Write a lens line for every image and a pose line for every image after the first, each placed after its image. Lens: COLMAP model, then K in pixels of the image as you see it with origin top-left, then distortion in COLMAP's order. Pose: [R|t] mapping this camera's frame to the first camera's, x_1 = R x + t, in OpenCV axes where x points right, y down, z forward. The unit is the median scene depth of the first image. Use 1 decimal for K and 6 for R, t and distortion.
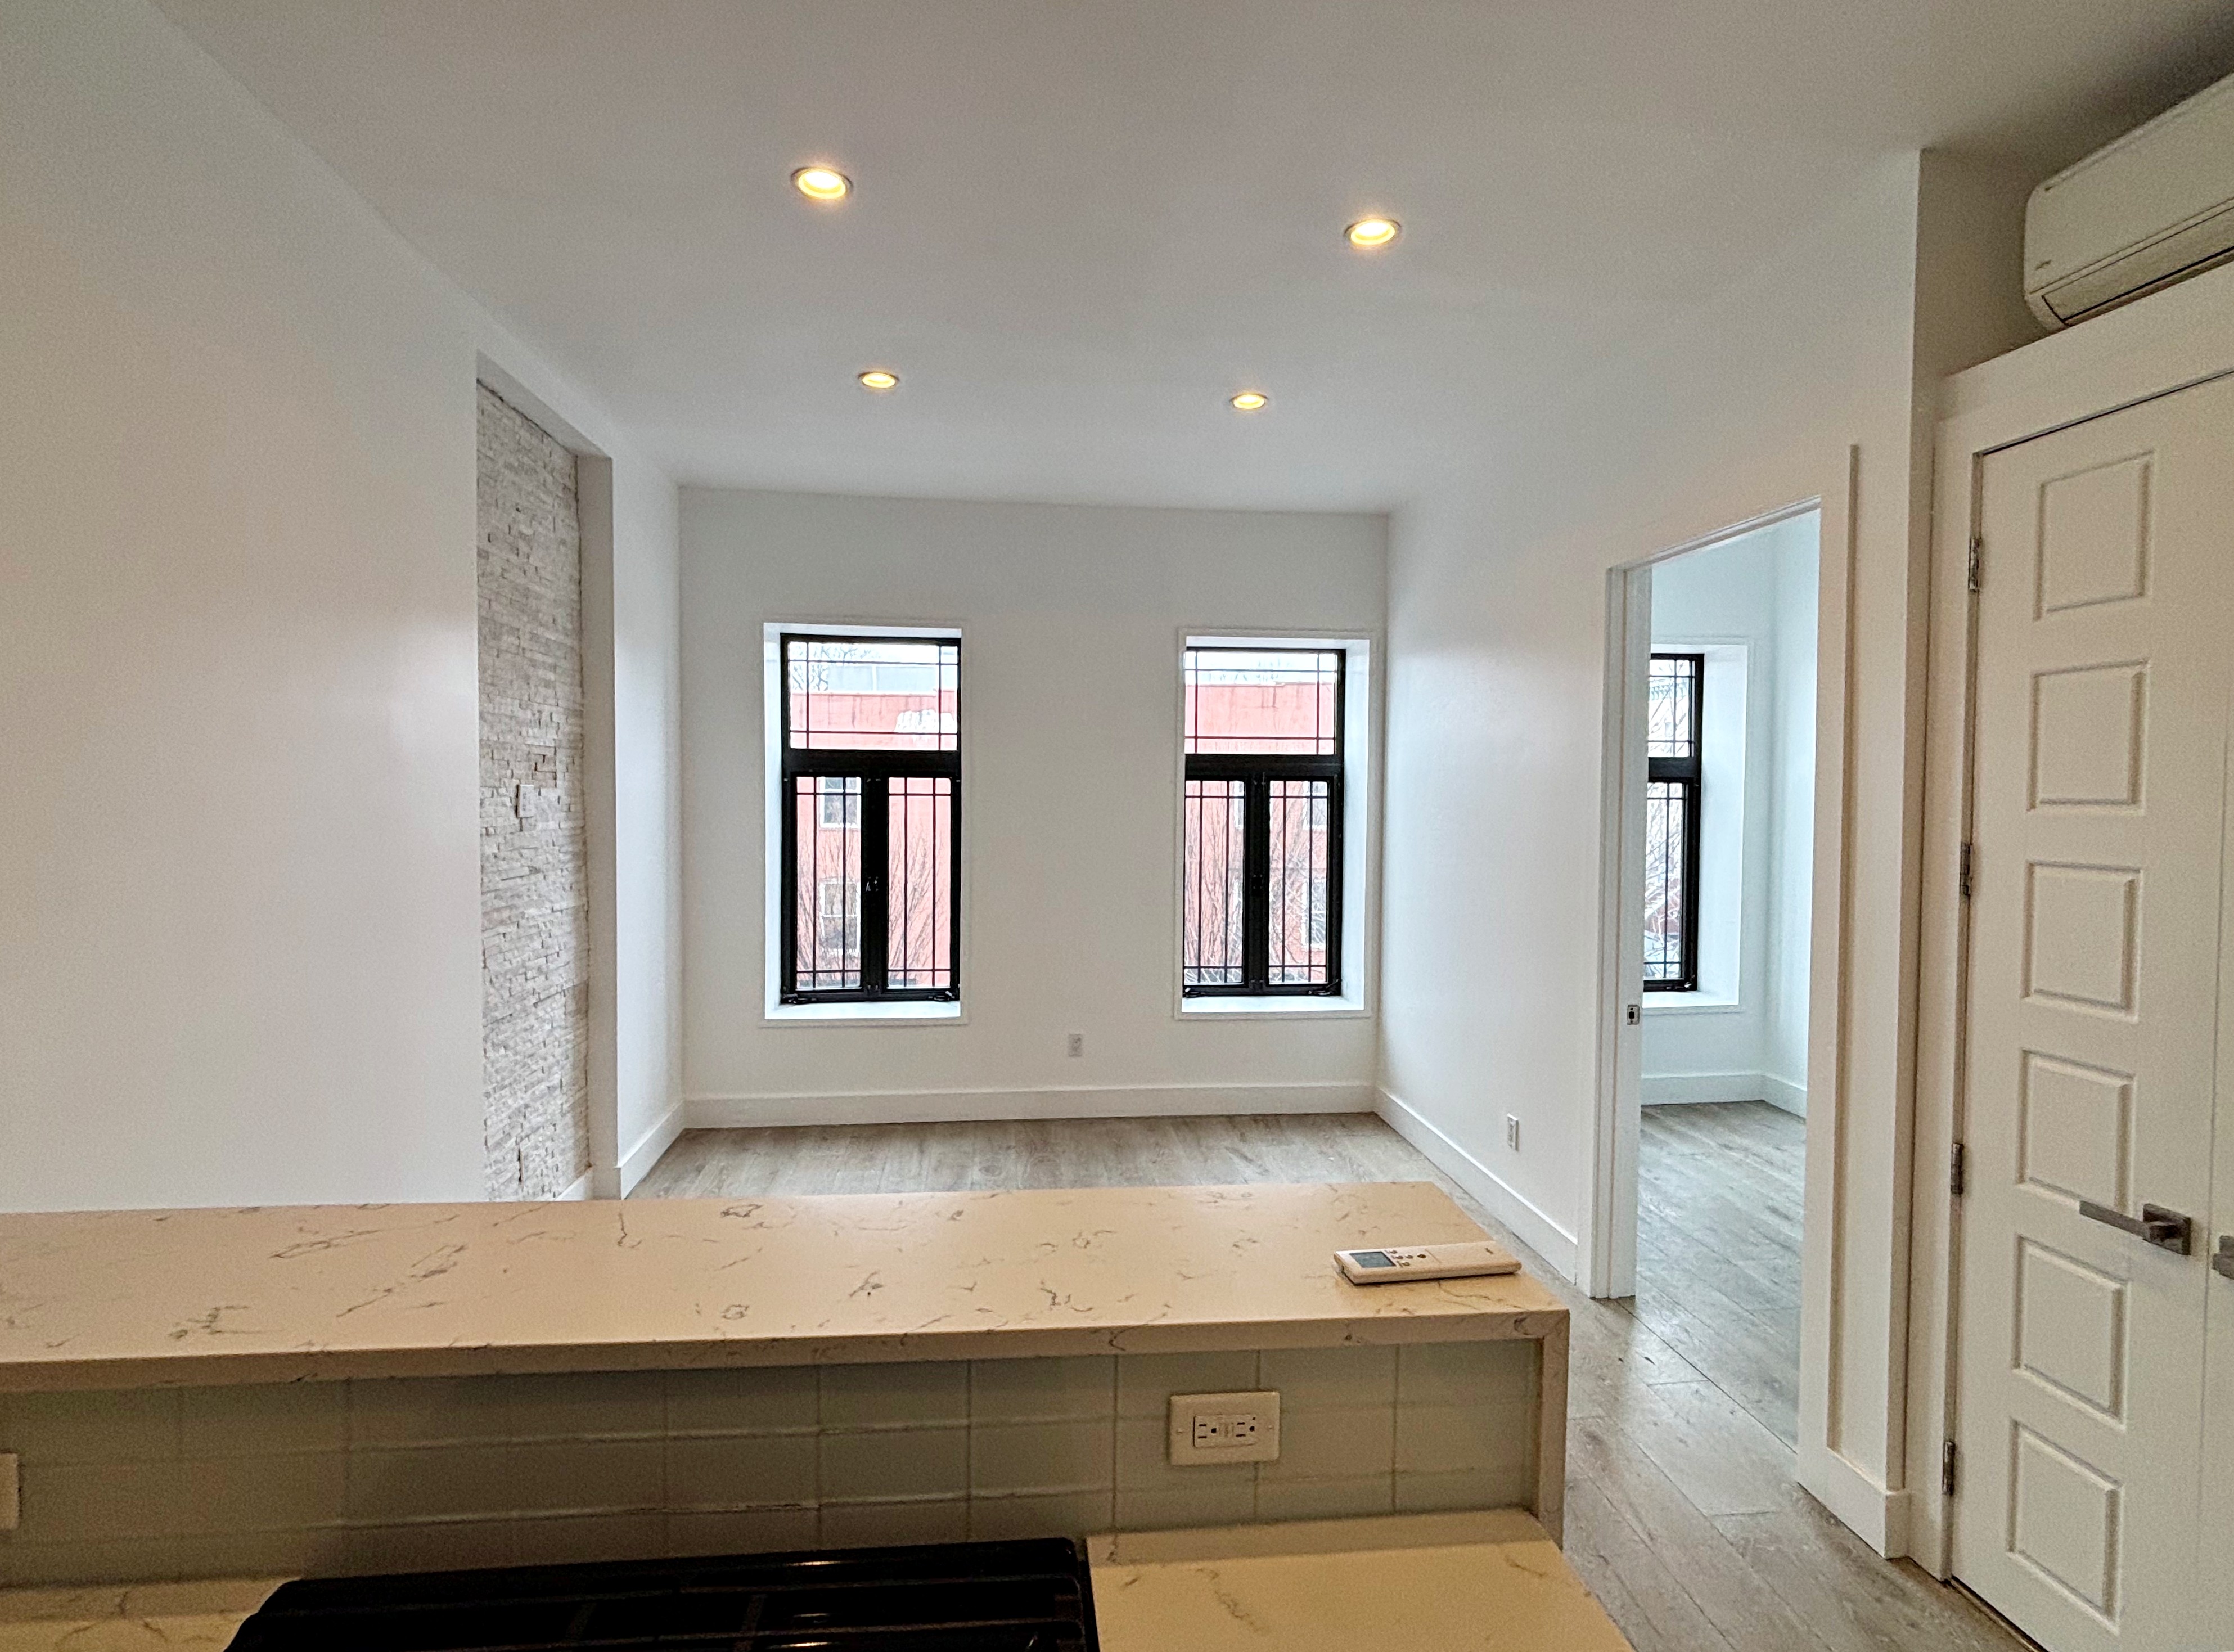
lens RADIAL K [[1089.0, 0, 1118.3], [0, 1089.0, 814.1], [0, 0, 1]] dist [0.007751, -0.002082]
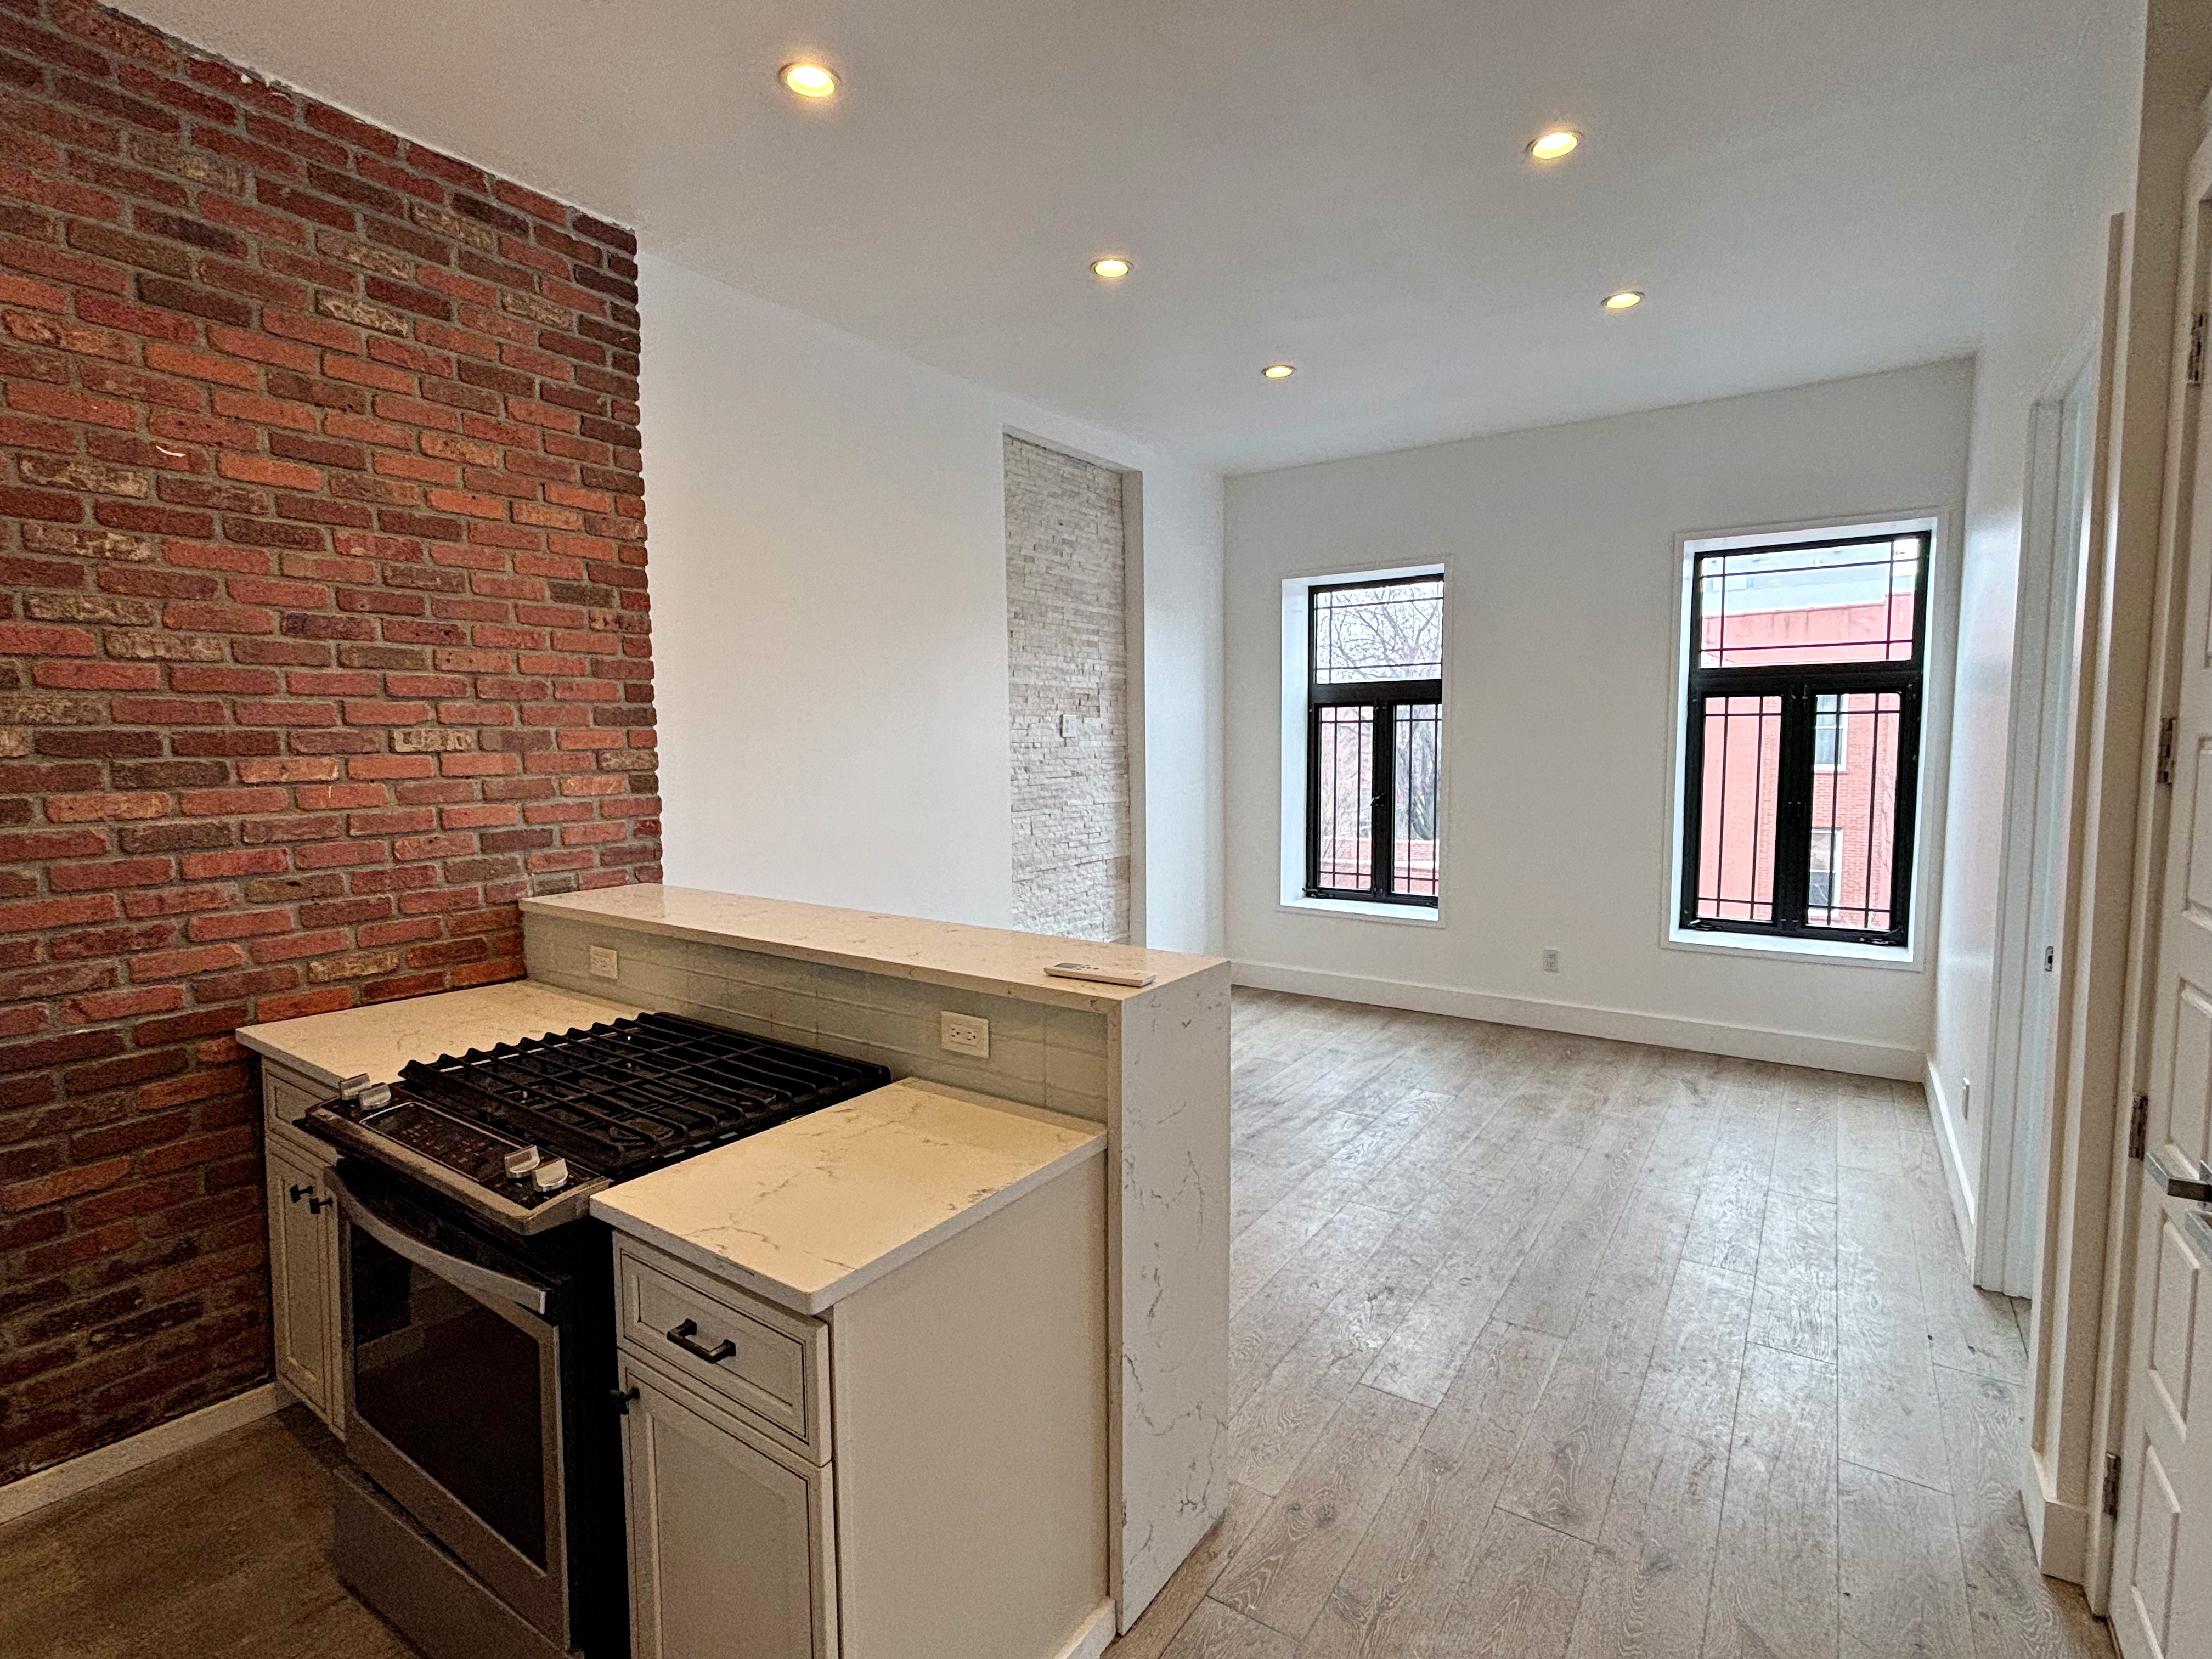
lens RADIAL K [[1058.6, 0, 1091.3], [0, 1058.6, 828.8], [0, 0, 1]] dist [-0.009204, -0.002511]
pose [[0.745625, 0.041574, -0.665067, 0.312147], [0.000101, 0.998045, 0.062502, 0.027370], [0.666366, -0.046670, 0.744163, -0.028740]]
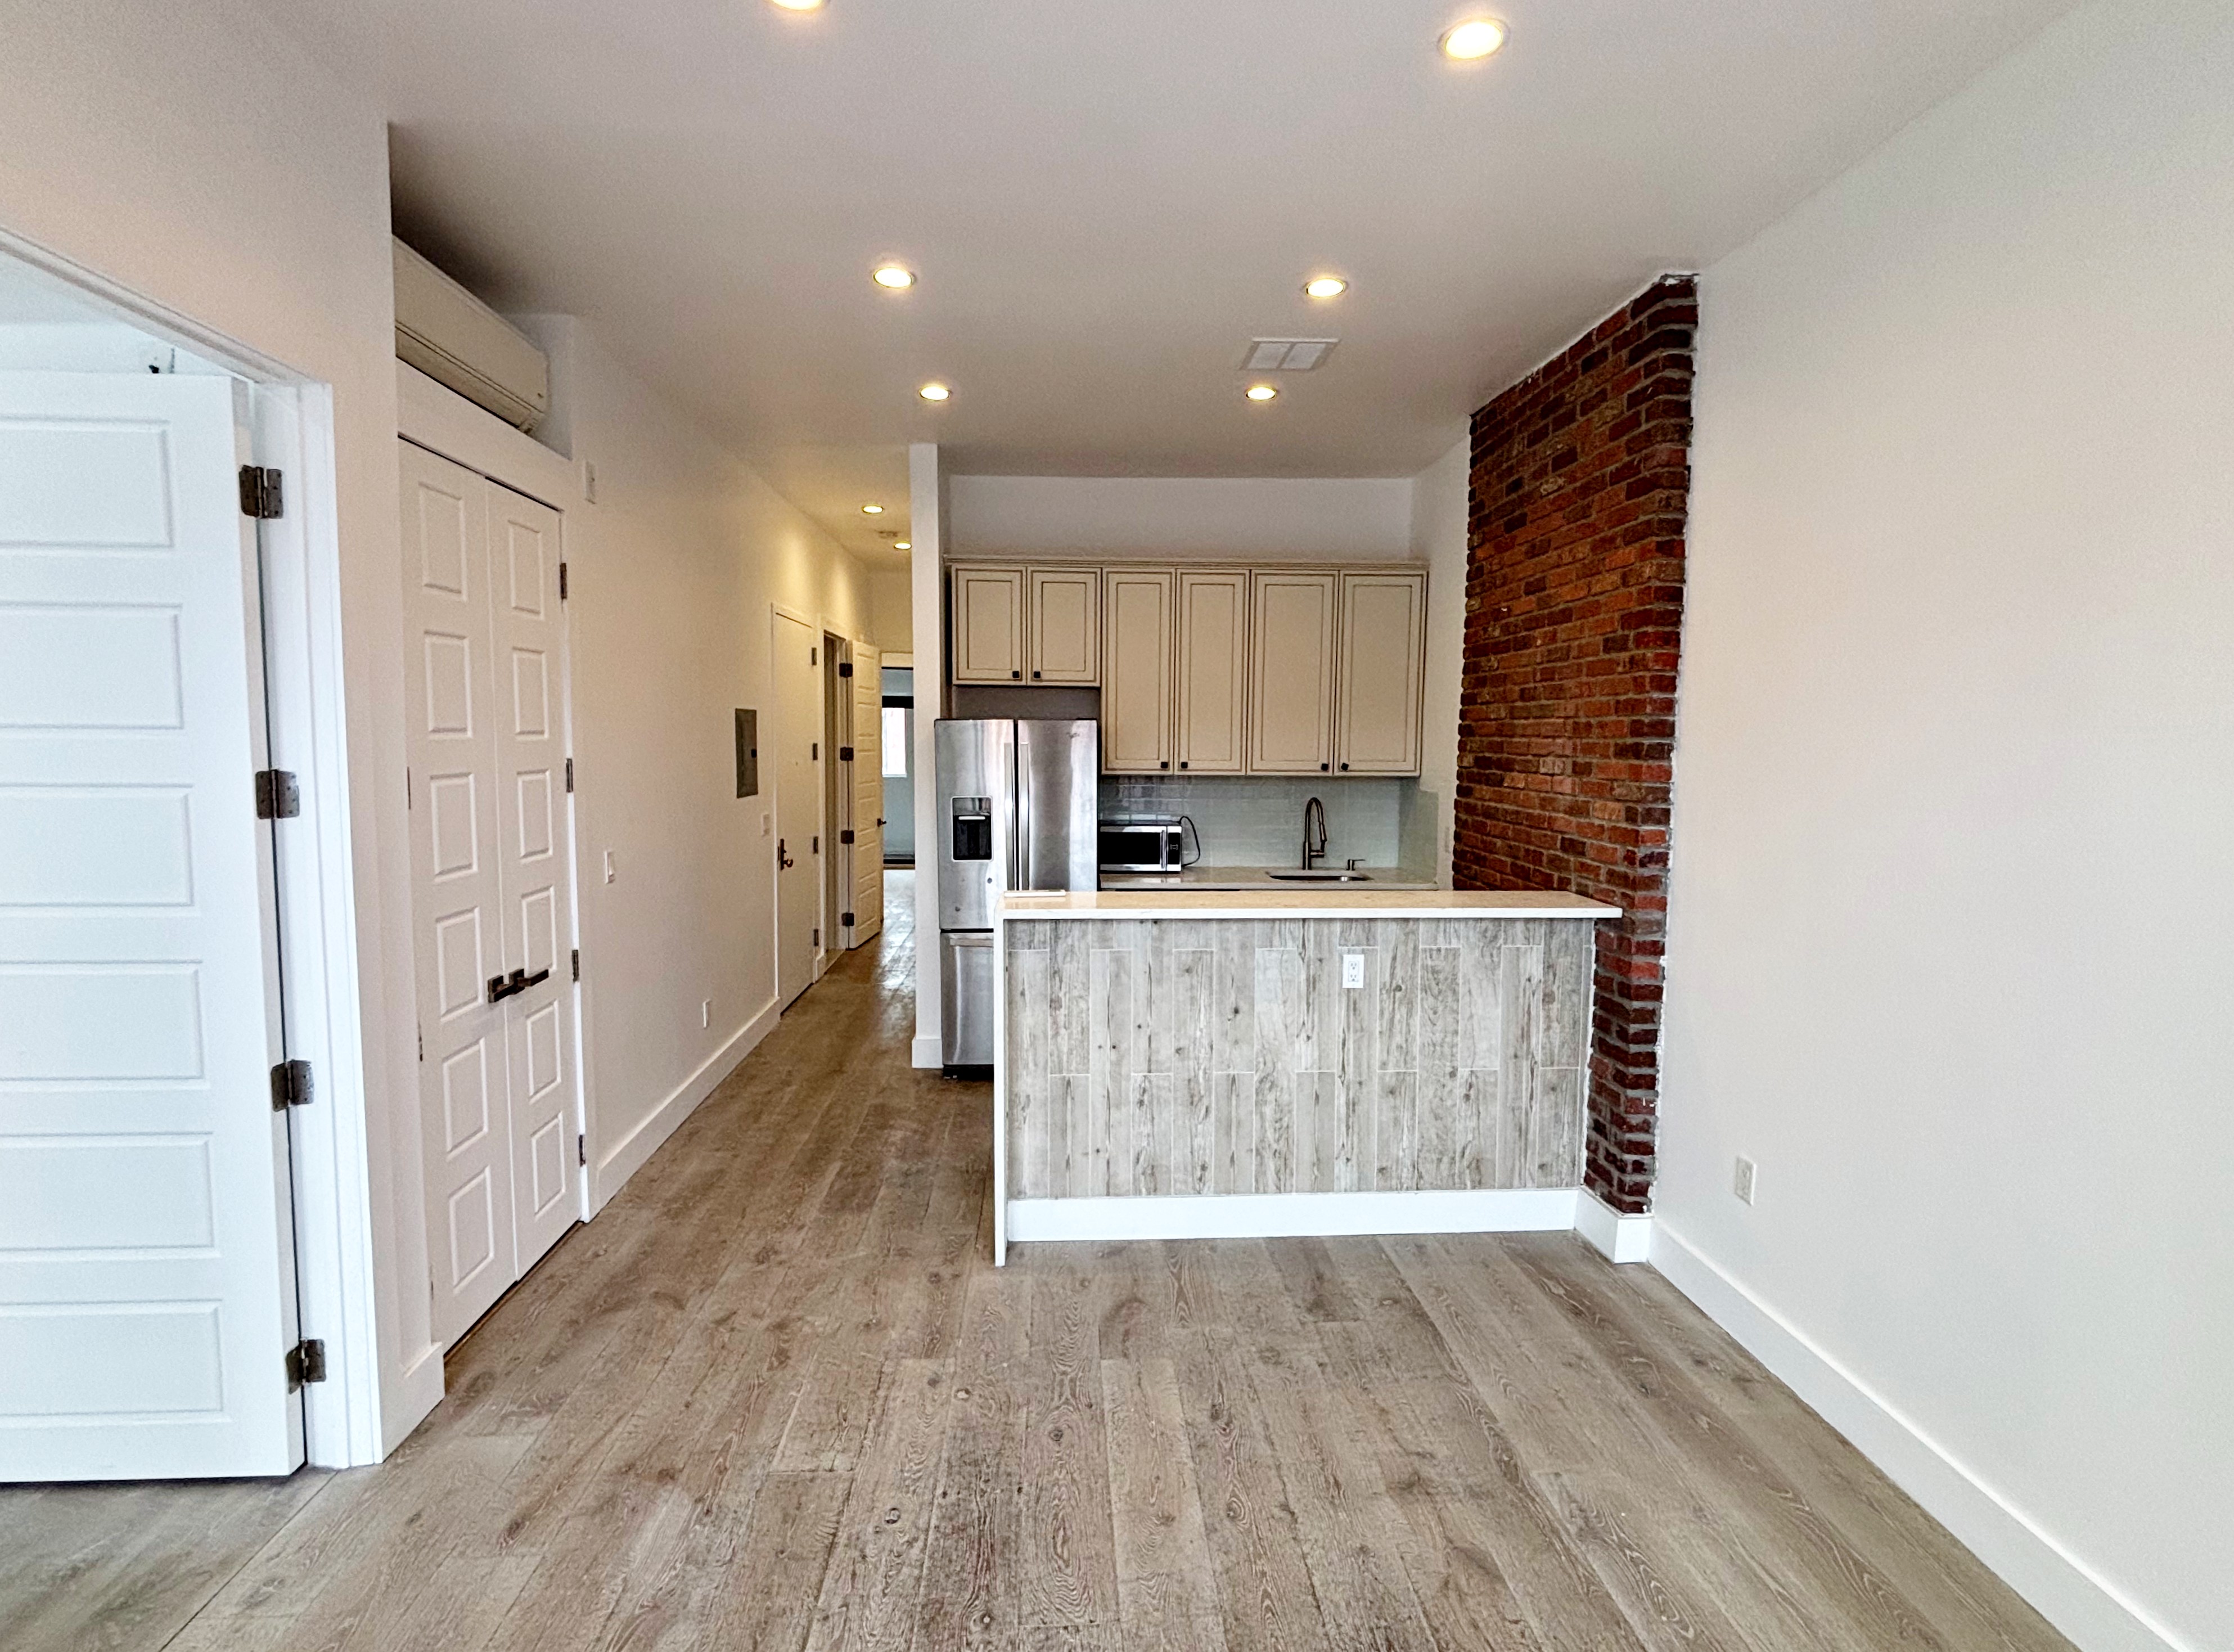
lens RADIAL K [[1089.0, 0, 1112.3], [0, 1089.0, 810.4], [0, 0, 1]] dist [0.007751, -0.002082]
pose [[-0.998003, -0.021872, 0.059263, -0.026099], [-0.016064, 0.995177, 0.096772, -0.023163], [-0.061093, 0.095626, -0.993541, 0.957750]]
